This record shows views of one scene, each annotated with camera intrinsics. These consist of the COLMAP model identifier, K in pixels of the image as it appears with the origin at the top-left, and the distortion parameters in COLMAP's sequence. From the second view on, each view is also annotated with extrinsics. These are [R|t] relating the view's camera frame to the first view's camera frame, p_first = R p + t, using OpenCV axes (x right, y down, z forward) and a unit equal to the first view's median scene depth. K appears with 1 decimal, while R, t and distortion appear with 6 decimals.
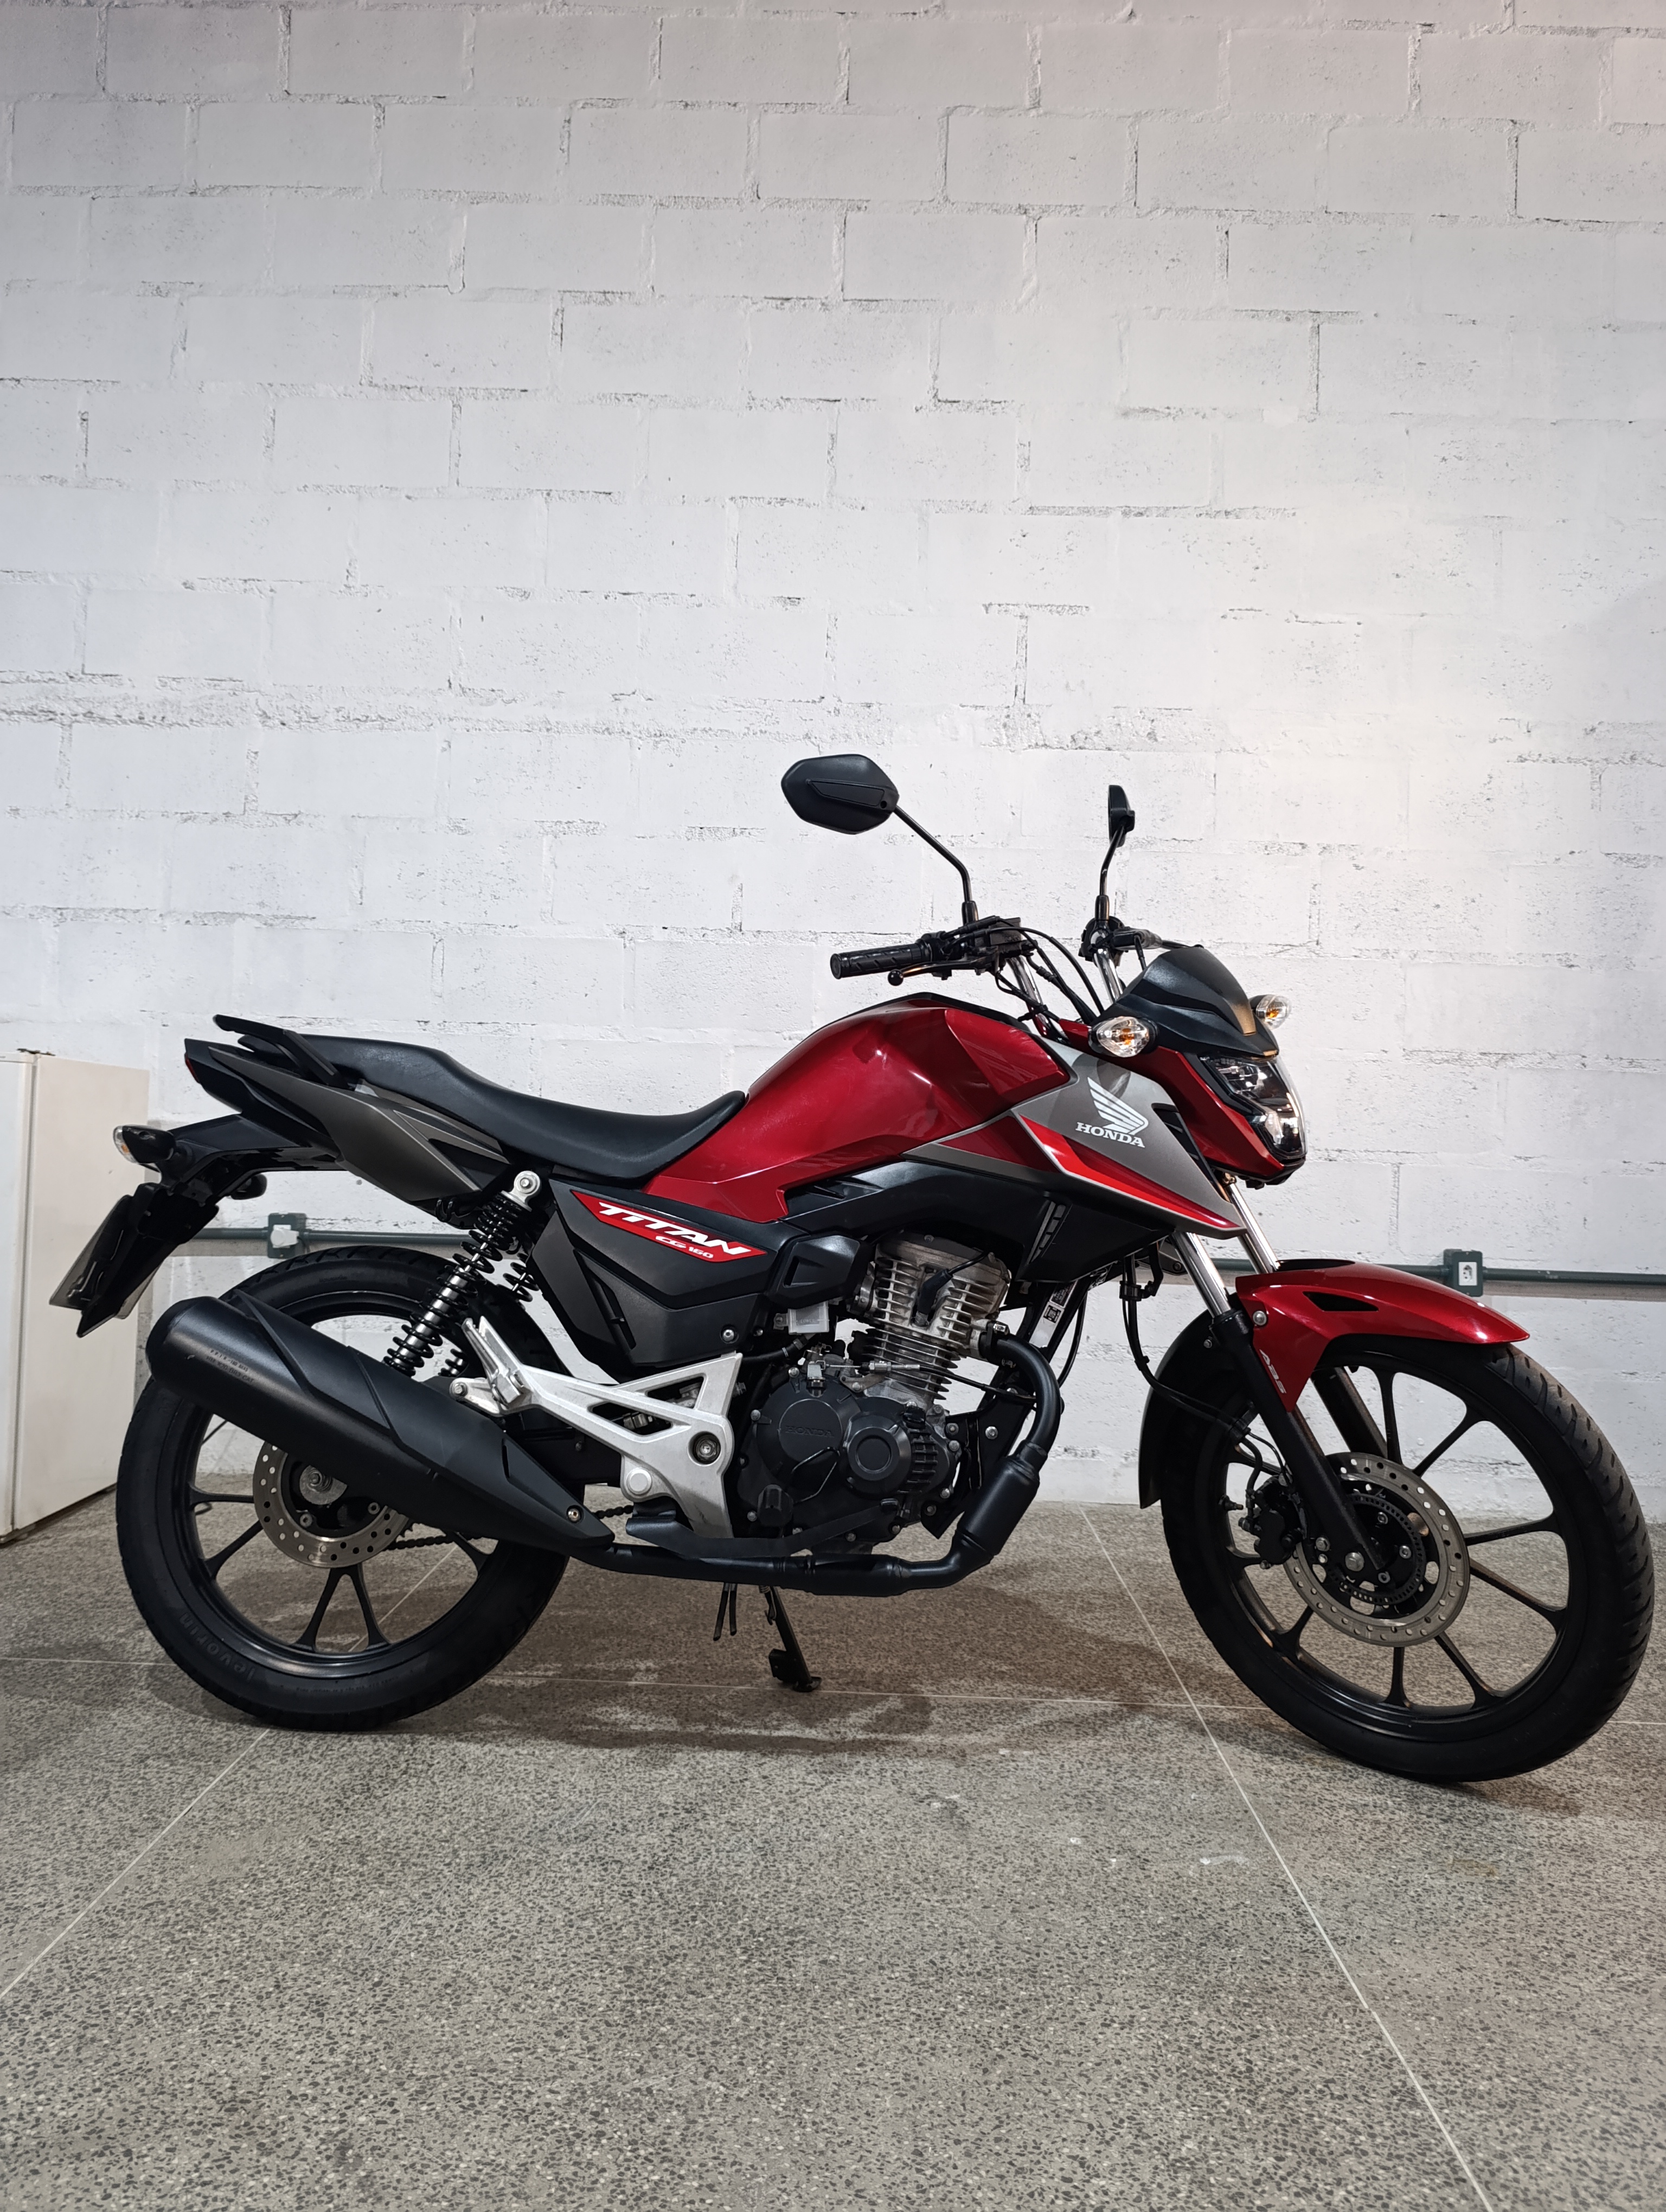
lens RADIAL K [[1549.5, 0, 829.7], [0, 1549.5, 1098.6], [0, 0, 1]] dist [0.002098, -0.023151]
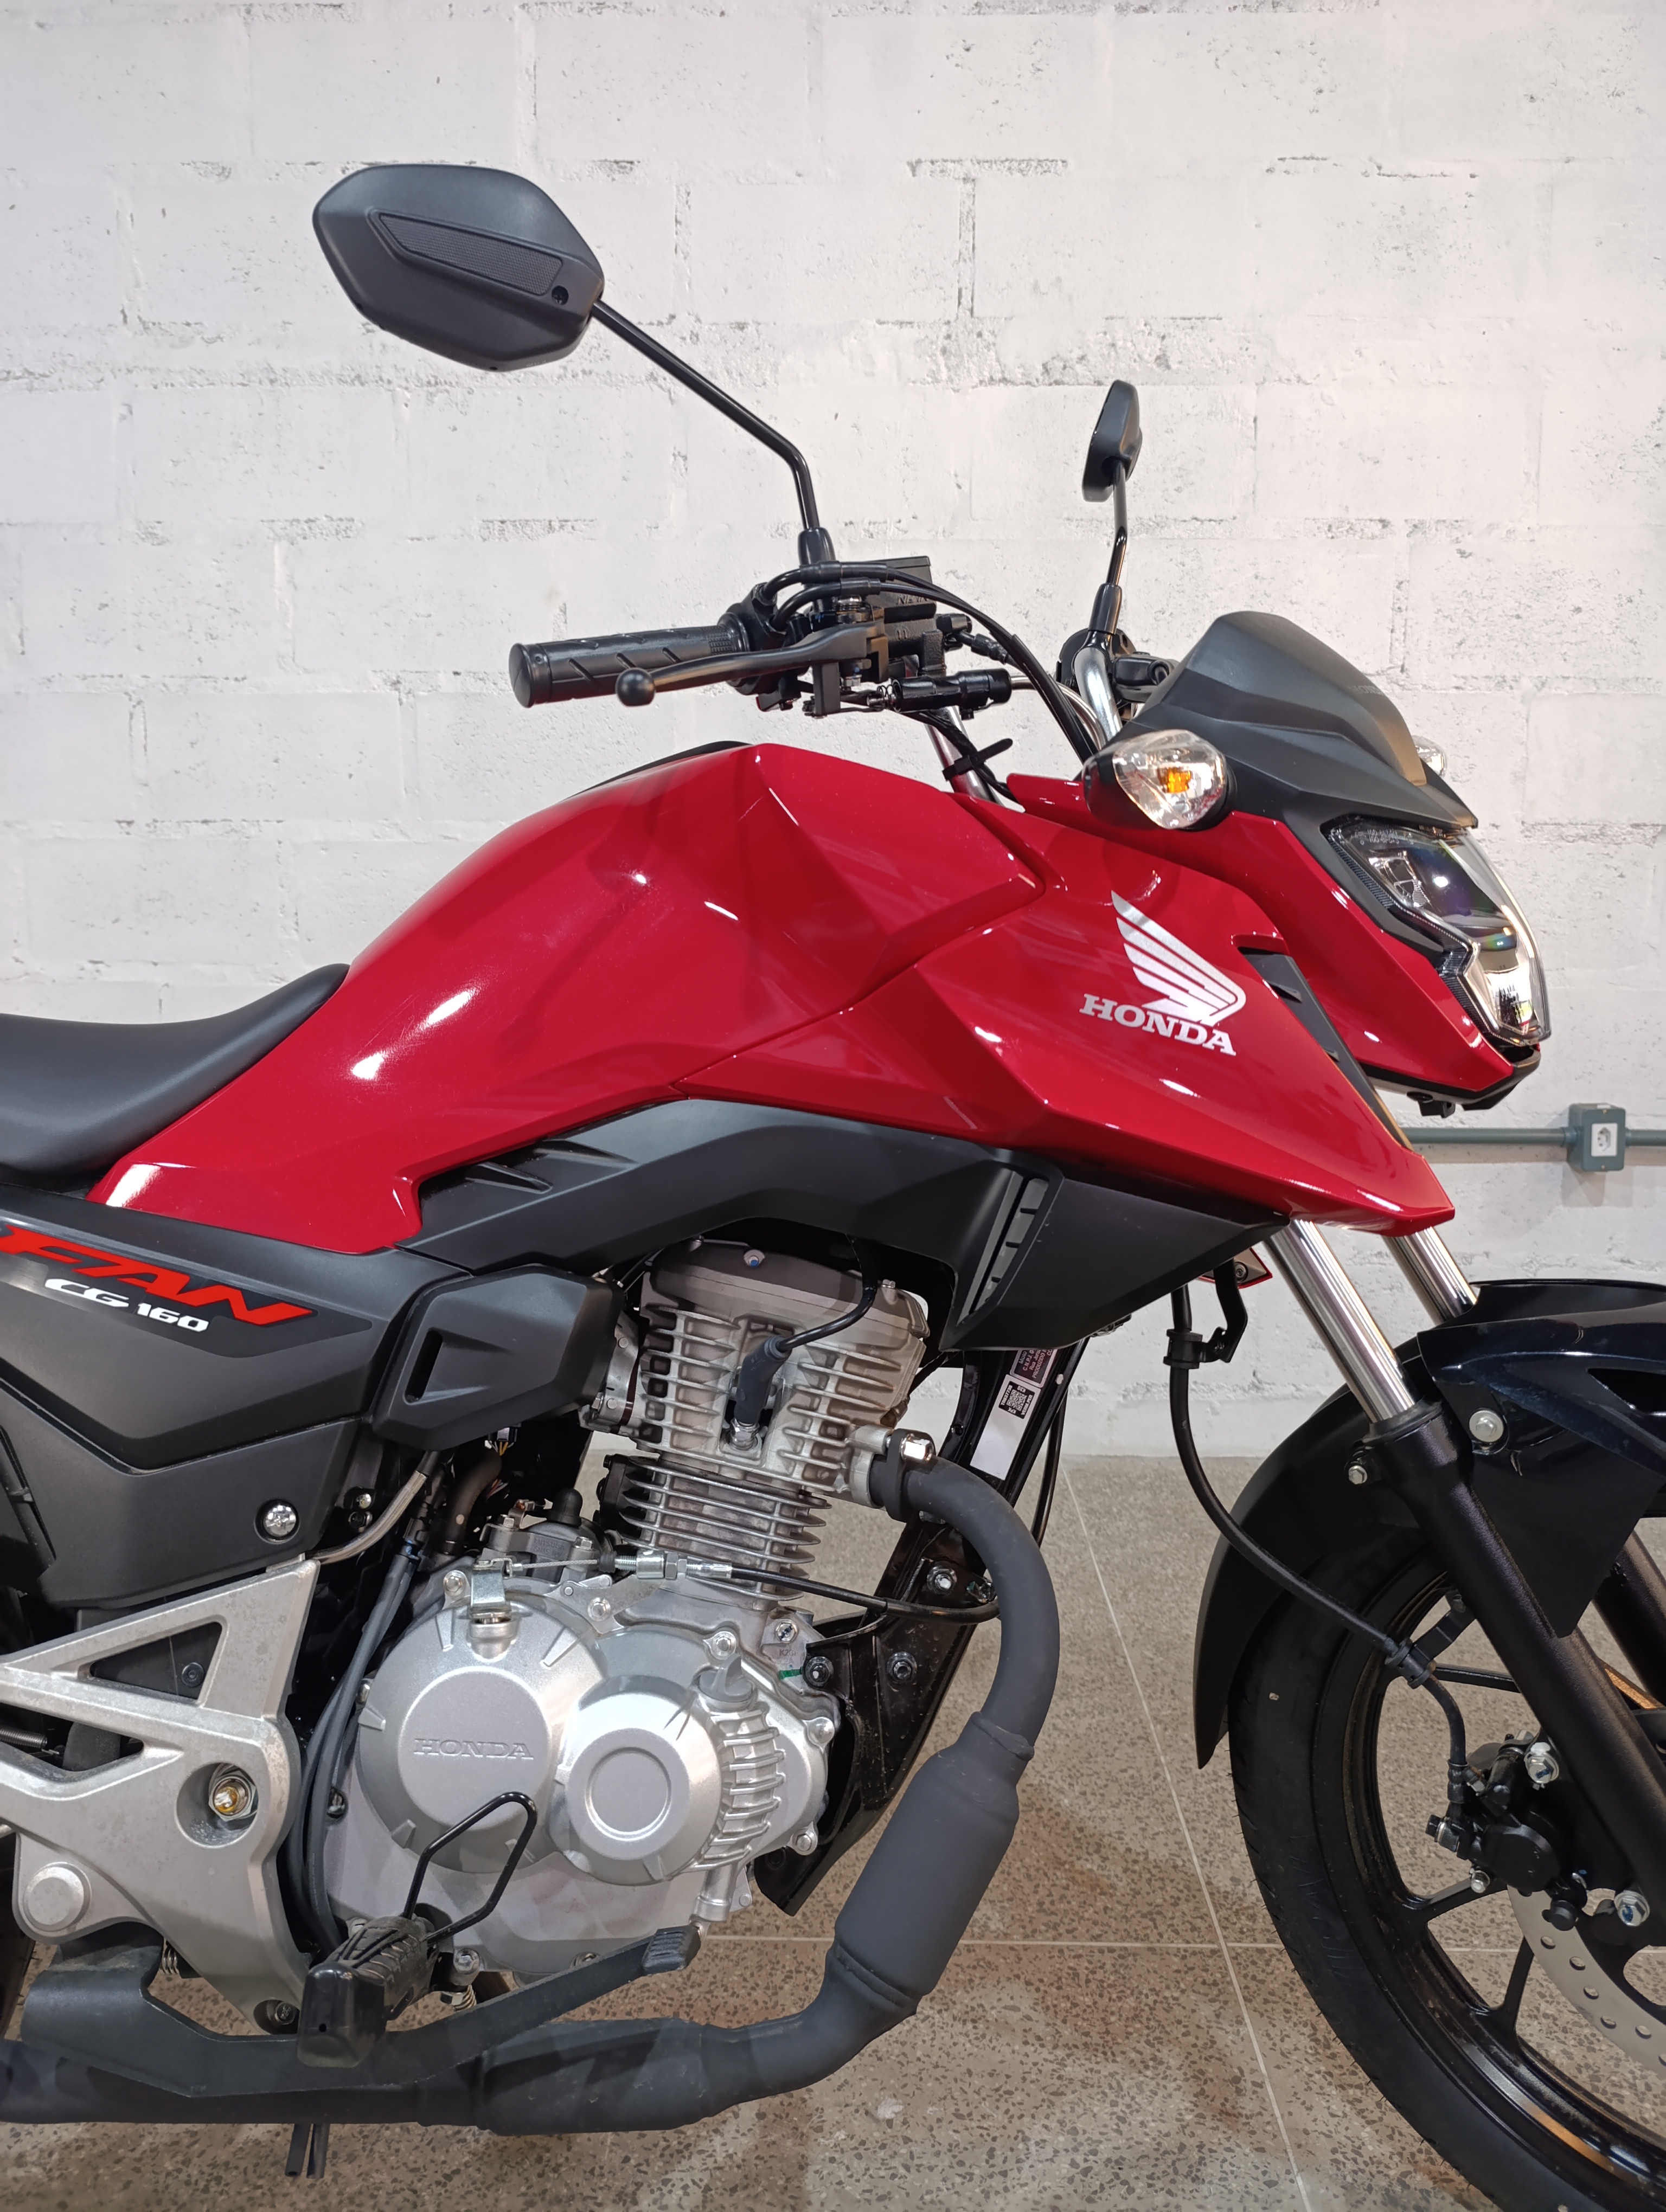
lens RADIAL K [[1549.5, 0, 832.1], [0, 1549.5, 1092.7], [0, 0, 1]] dist [0.002098, -0.023151]
pose [[0.999596, -0.026959, -0.008995, 0.062329], [0.027961, 0.989546, 0.141478, -0.018489], [0.005087, -0.141672, 0.989901, 0.288694]]
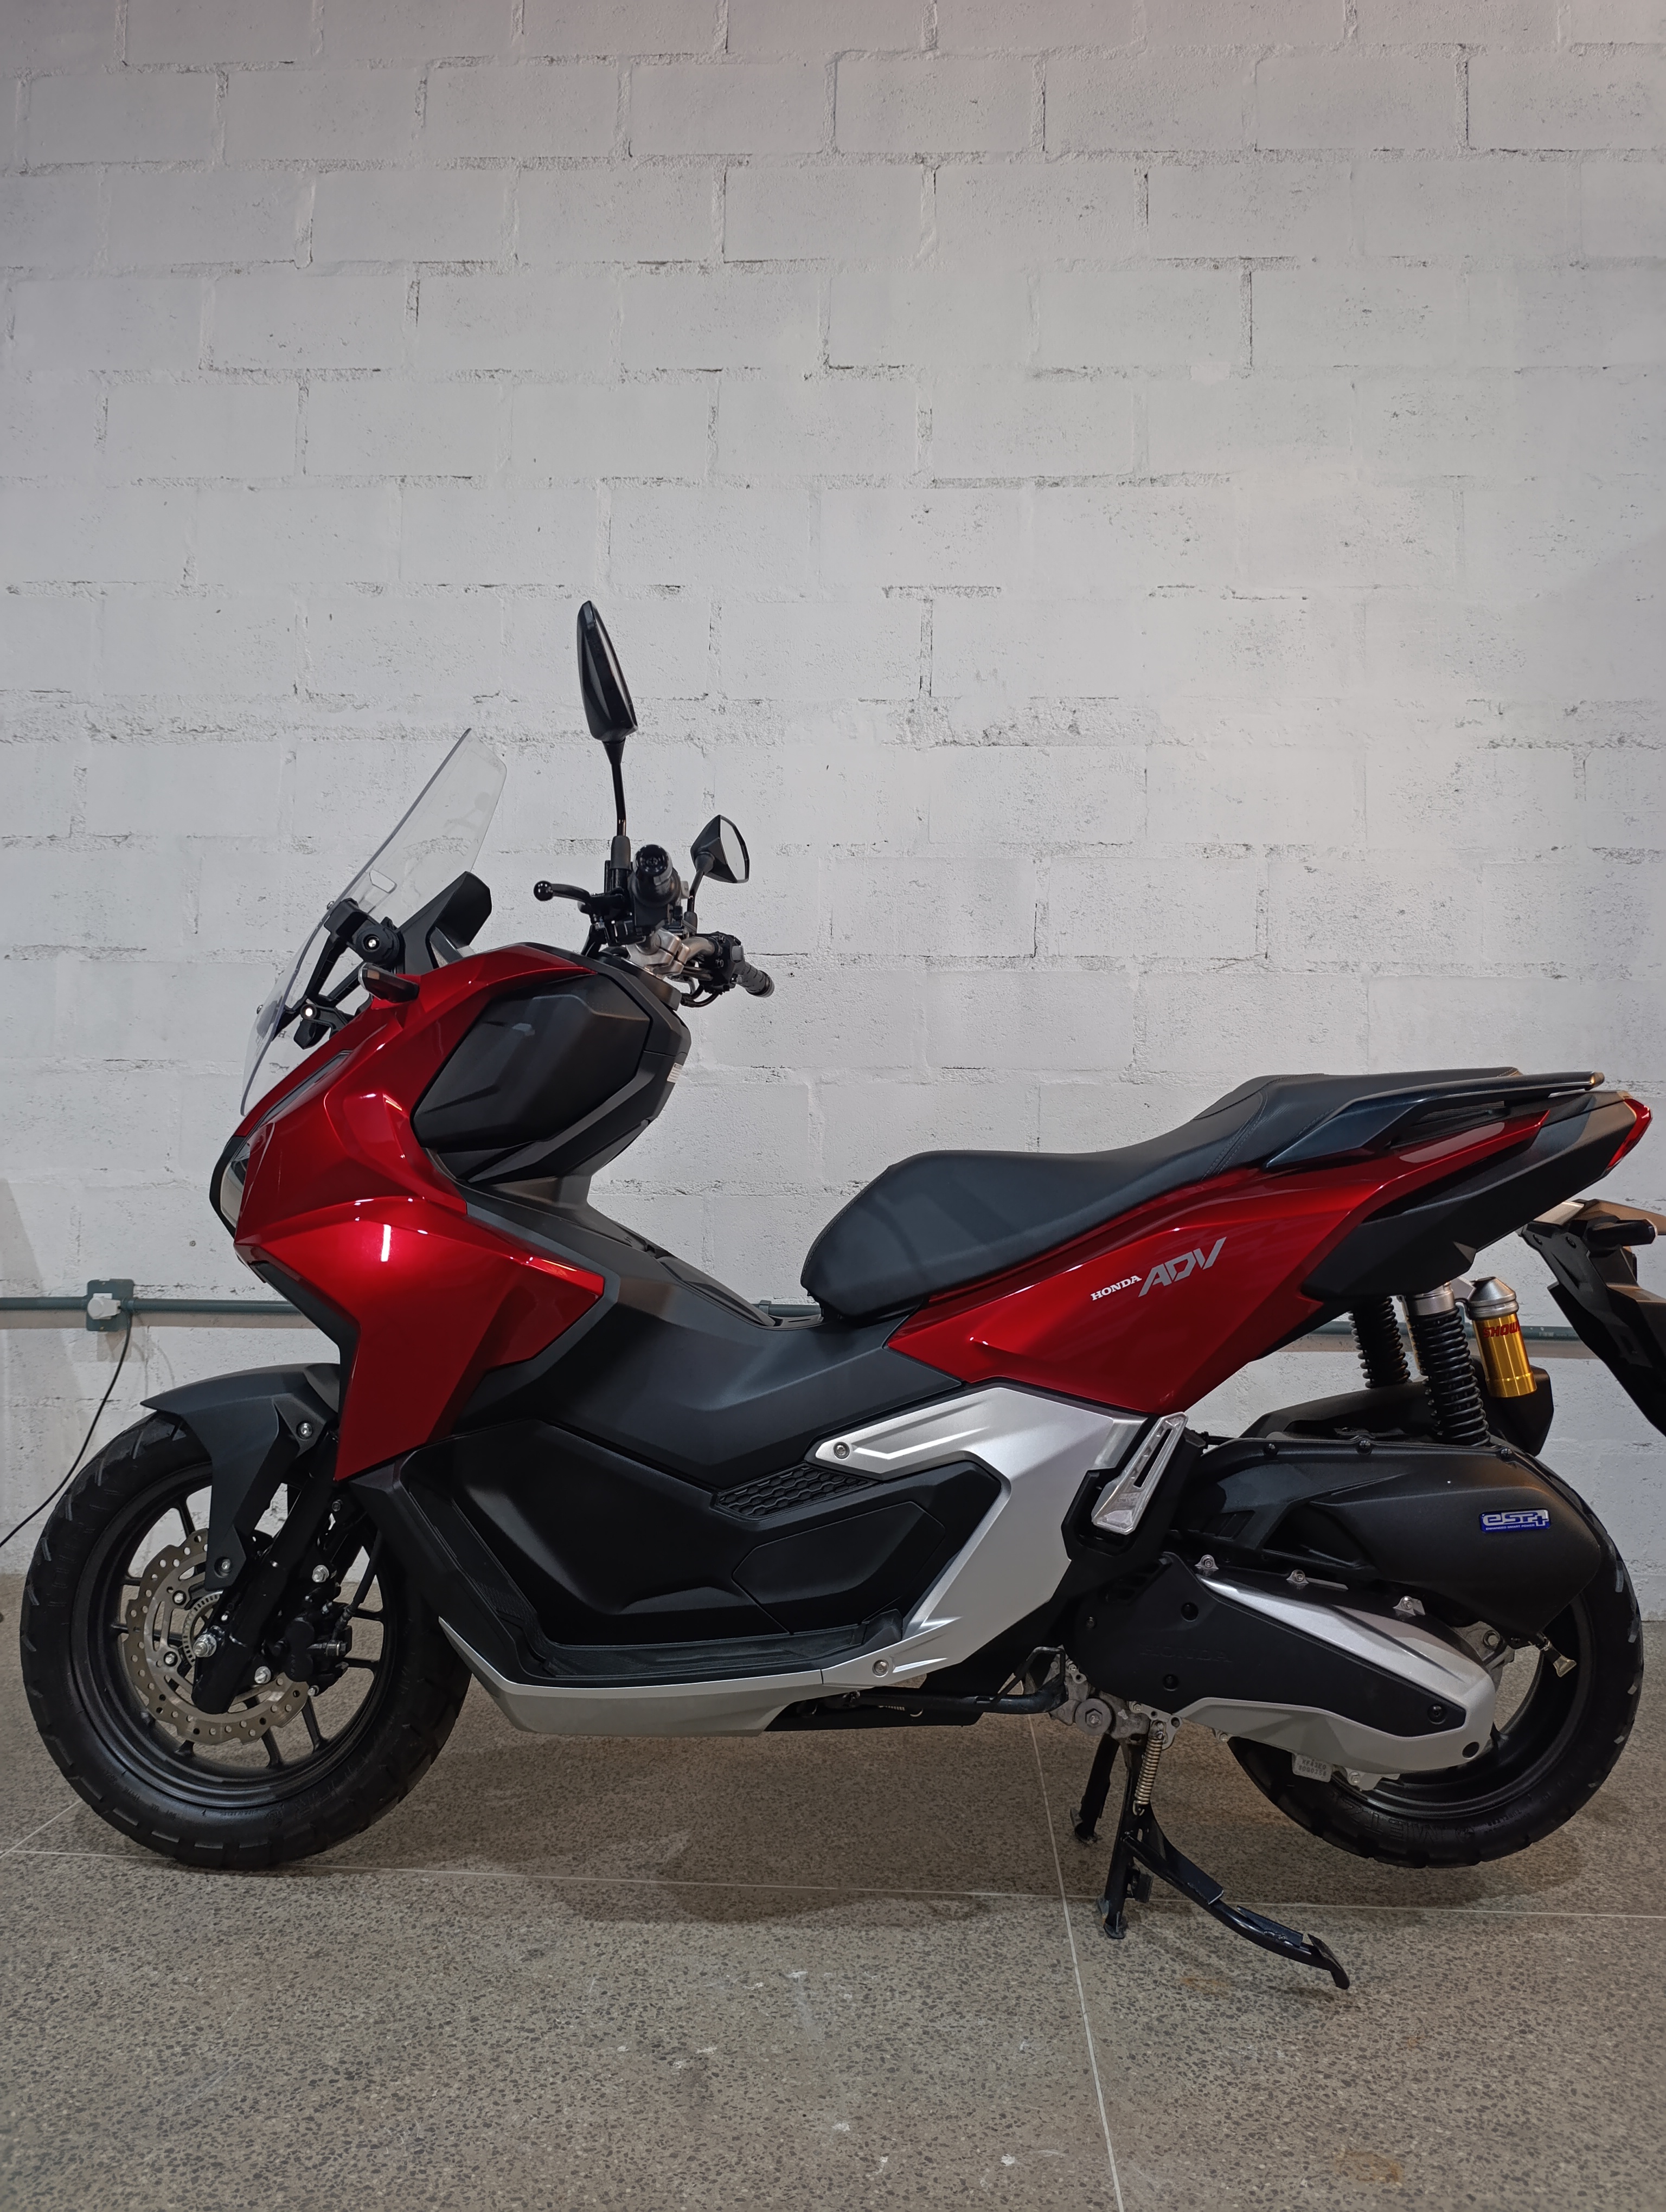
lens RADIAL K [[1549.5, 0, 850.4], [0, 1549.5, 1068.9], [0, 0, 1]] dist [0.002098, -0.023151]
pose [[0.999577, -0.017081, -0.023549, 0.097549], [0.016042, 0.998920, -0.043617, -0.001651], [0.024269, 0.043221, 0.998771, 0.116075]]
